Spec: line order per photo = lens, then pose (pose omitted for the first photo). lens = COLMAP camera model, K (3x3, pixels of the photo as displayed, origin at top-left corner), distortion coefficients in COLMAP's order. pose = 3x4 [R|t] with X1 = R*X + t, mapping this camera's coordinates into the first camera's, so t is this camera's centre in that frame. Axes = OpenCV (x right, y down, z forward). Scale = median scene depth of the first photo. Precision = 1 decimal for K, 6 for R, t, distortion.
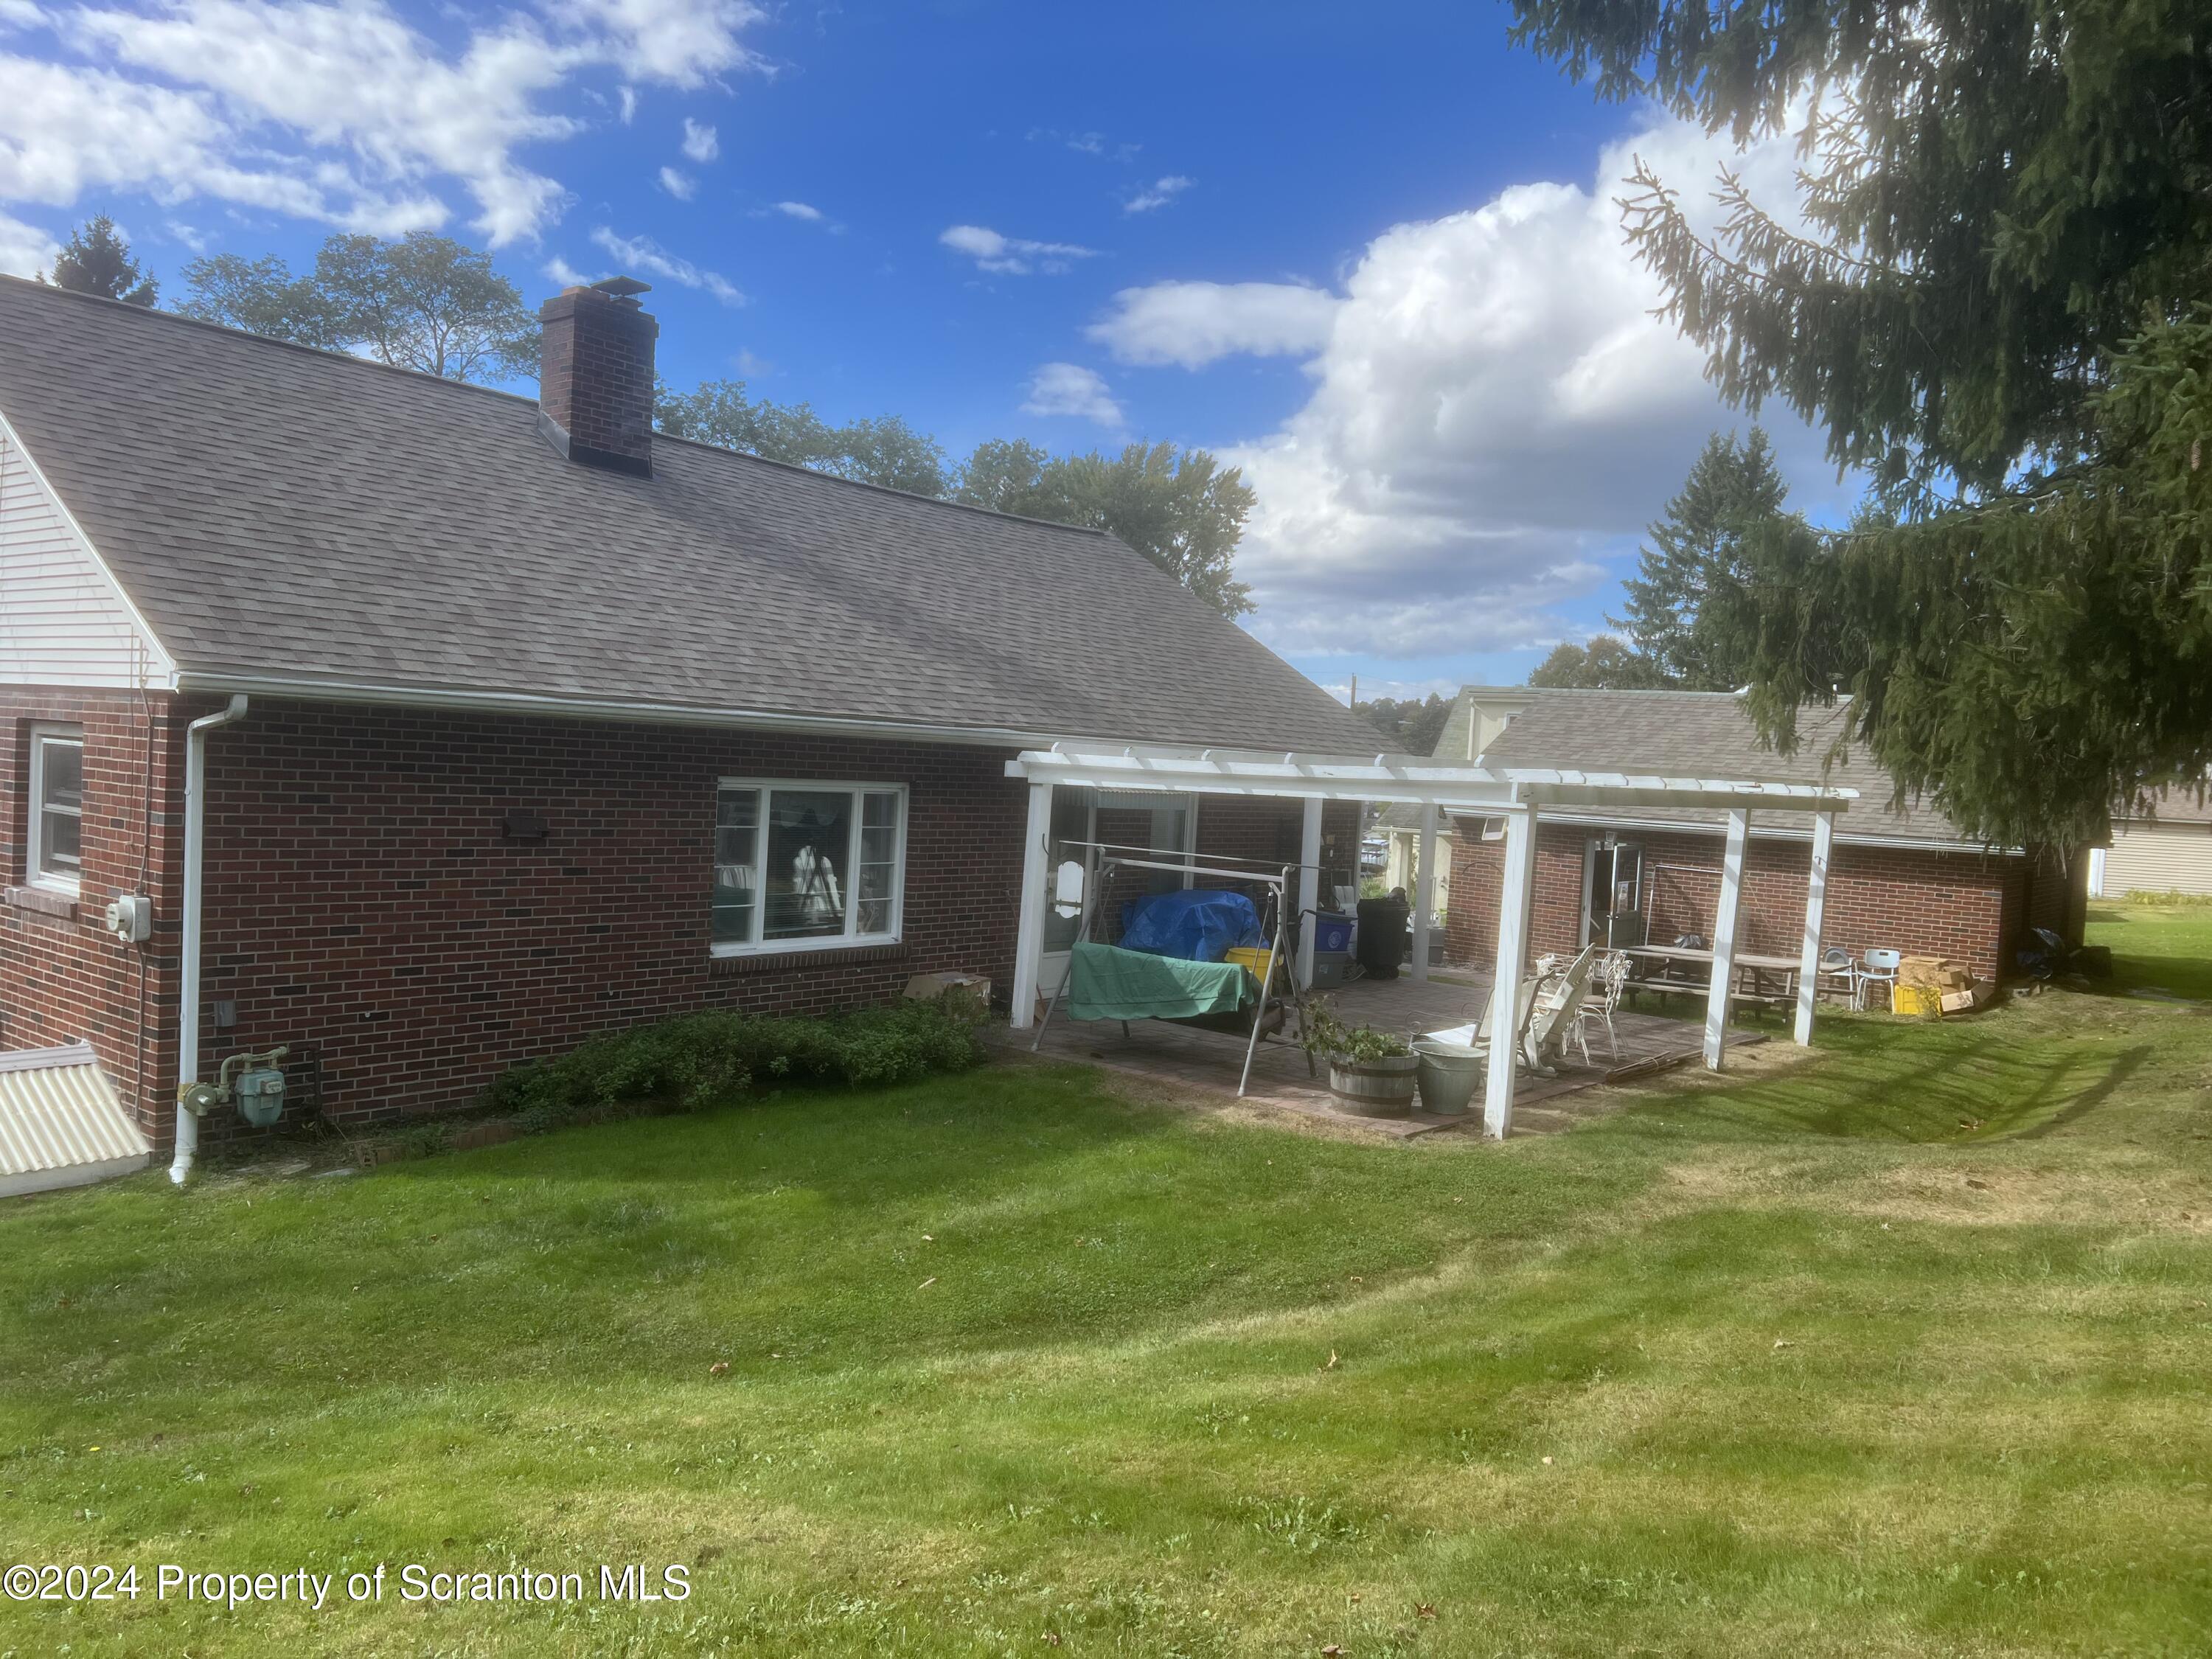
lens RADIAL K [[1651.0, 0, 1105.5], [0, 1651.0, 833.7], [0, 0, 1]] dist [-0.003885, -0.005786]
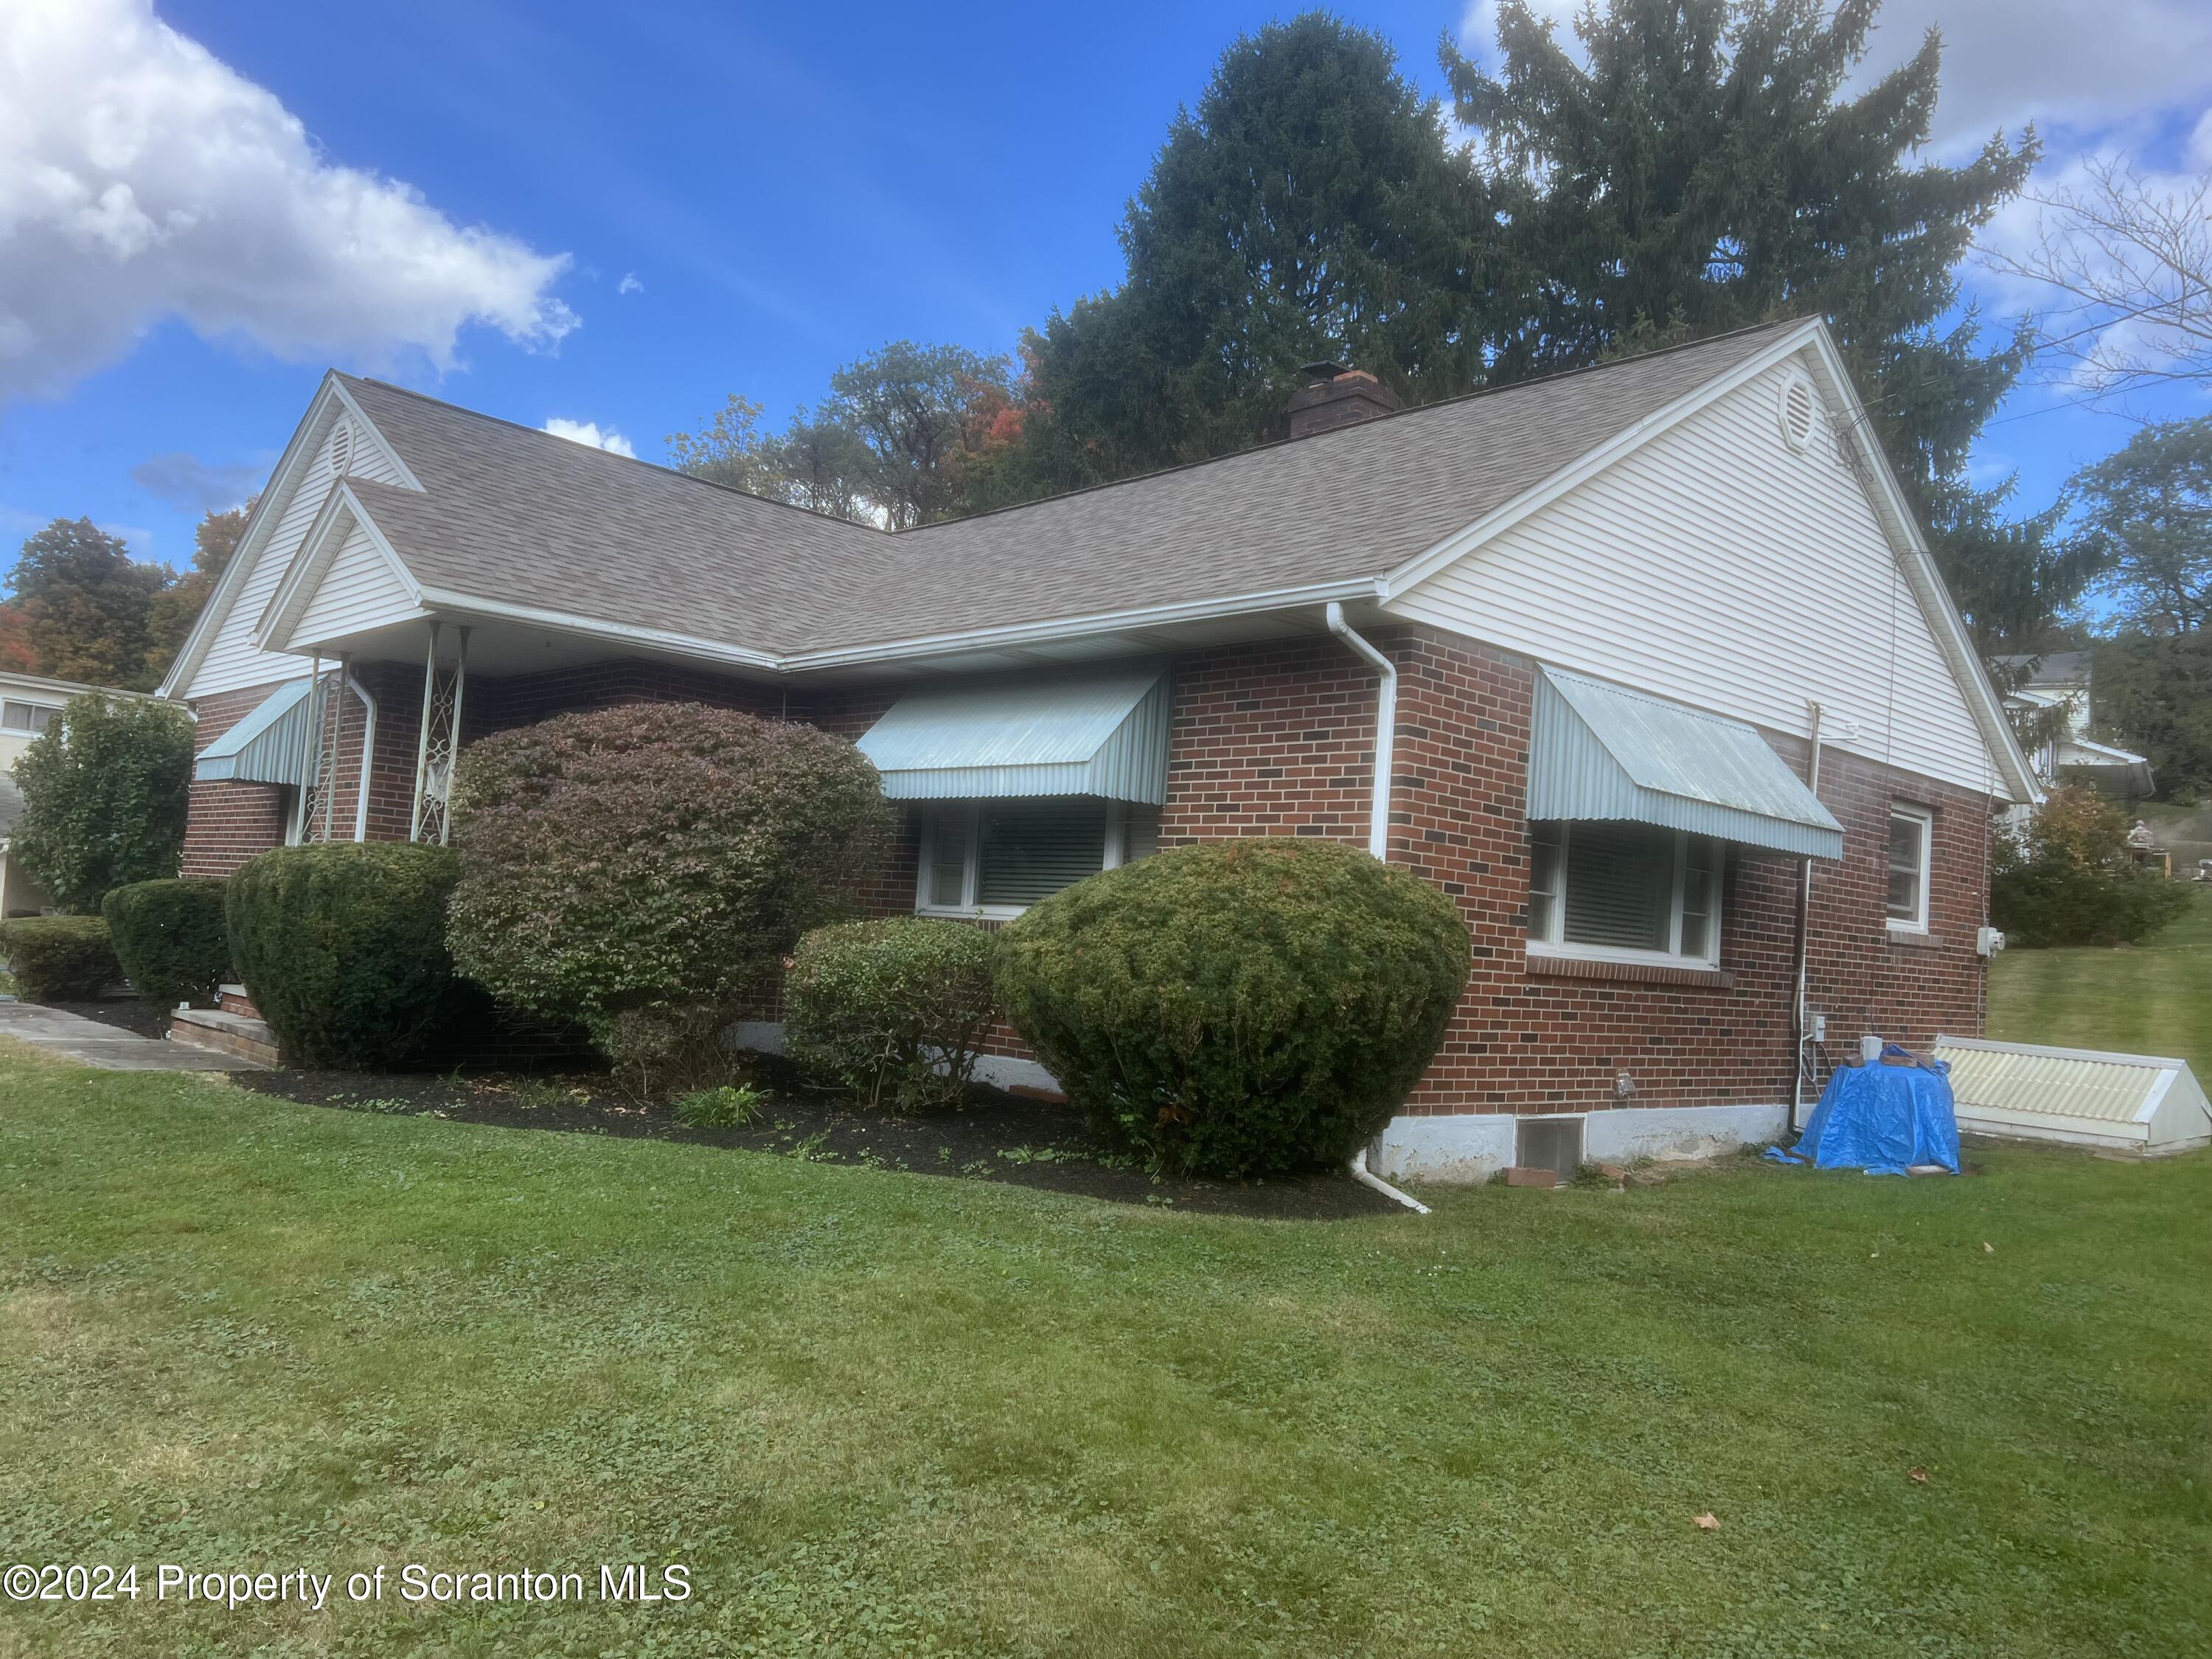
lens RADIAL K [[1651.0, 0, 1106.0], [0, 1651.0, 829.9], [0, 0, 1]] dist [-0.003885, -0.005786]
pose [[0.157879, 0.018118, 0.987292, -2.114862], [-0.023976, 0.999607, -0.014511, -0.011096], [-0.987167, -0.021380, 0.158251, 1.477907]]
